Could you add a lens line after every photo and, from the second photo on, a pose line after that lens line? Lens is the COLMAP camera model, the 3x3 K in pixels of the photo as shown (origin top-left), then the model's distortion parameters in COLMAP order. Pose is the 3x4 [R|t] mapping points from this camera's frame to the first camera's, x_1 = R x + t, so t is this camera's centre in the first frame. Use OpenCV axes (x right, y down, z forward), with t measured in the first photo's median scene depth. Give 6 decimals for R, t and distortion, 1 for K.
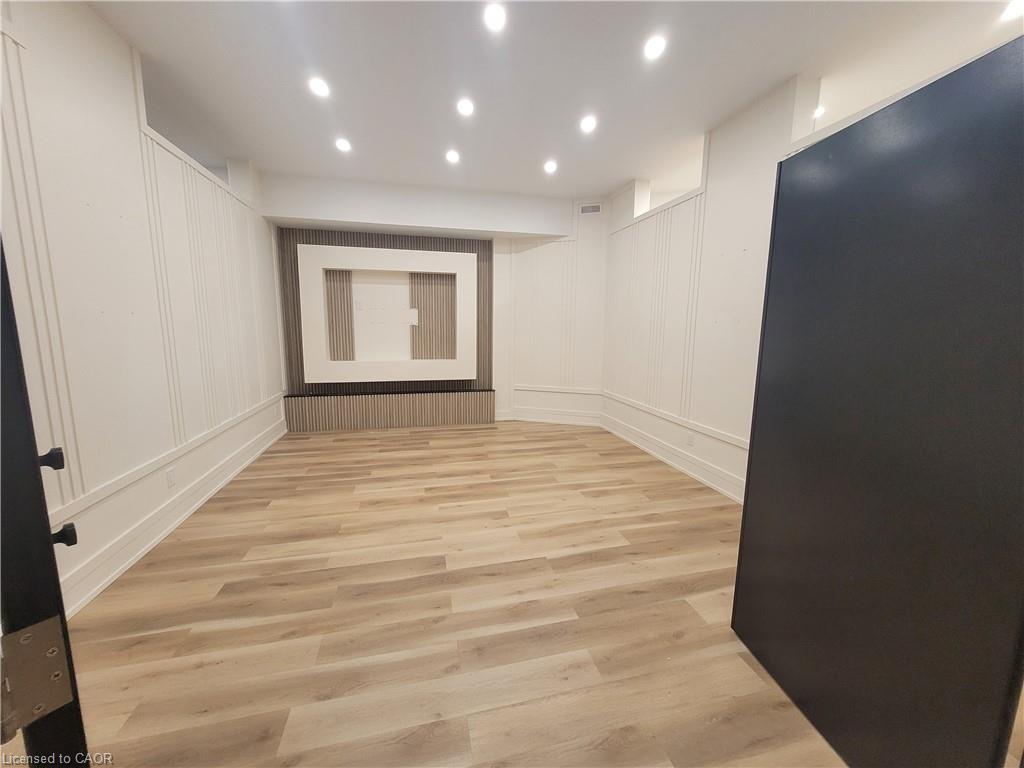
lens RADIAL K [[395.3, 0, 512.0], [0, 395.3, 384.0], [0, 0, 1]] dist [0.001988, 0.000033]
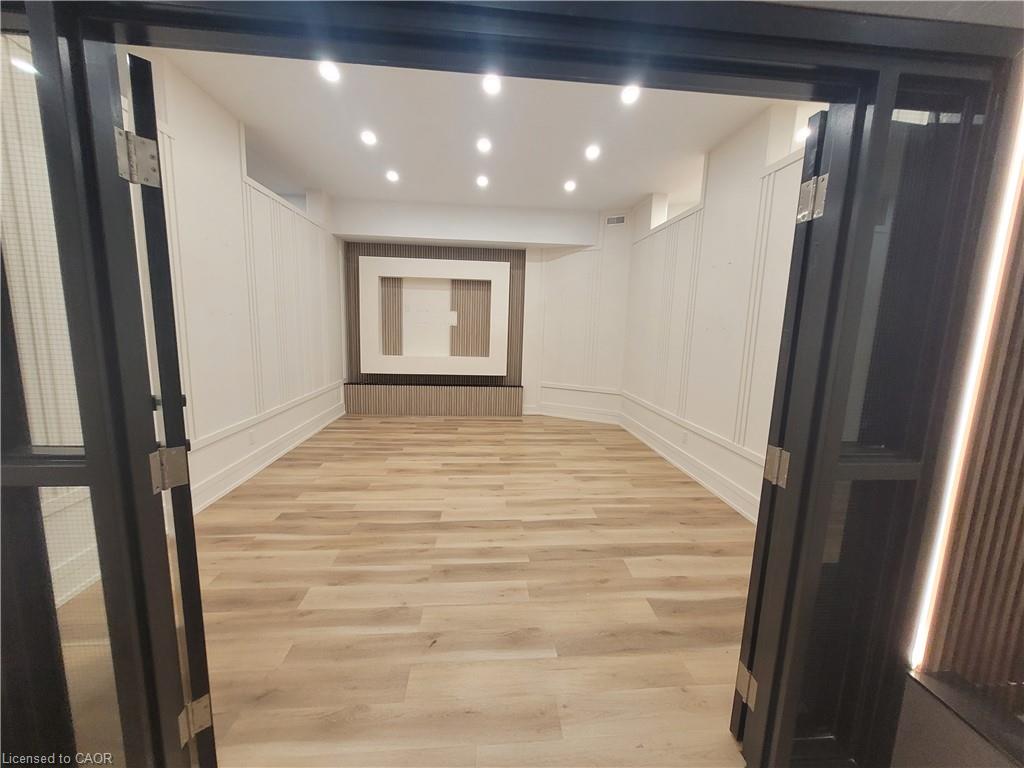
lens RADIAL K [[395.3, 0, 512.0], [0, 395.3, 384.0], [0, 0, 1]] dist [0.001988, 0.000033]
pose [[0.986903, 0.042103, -0.155727, 0.141658], [-0.042480, 0.999097, 0.000907, 0.013385], [0.155624, 0.005720, 0.987800, -0.127171]]
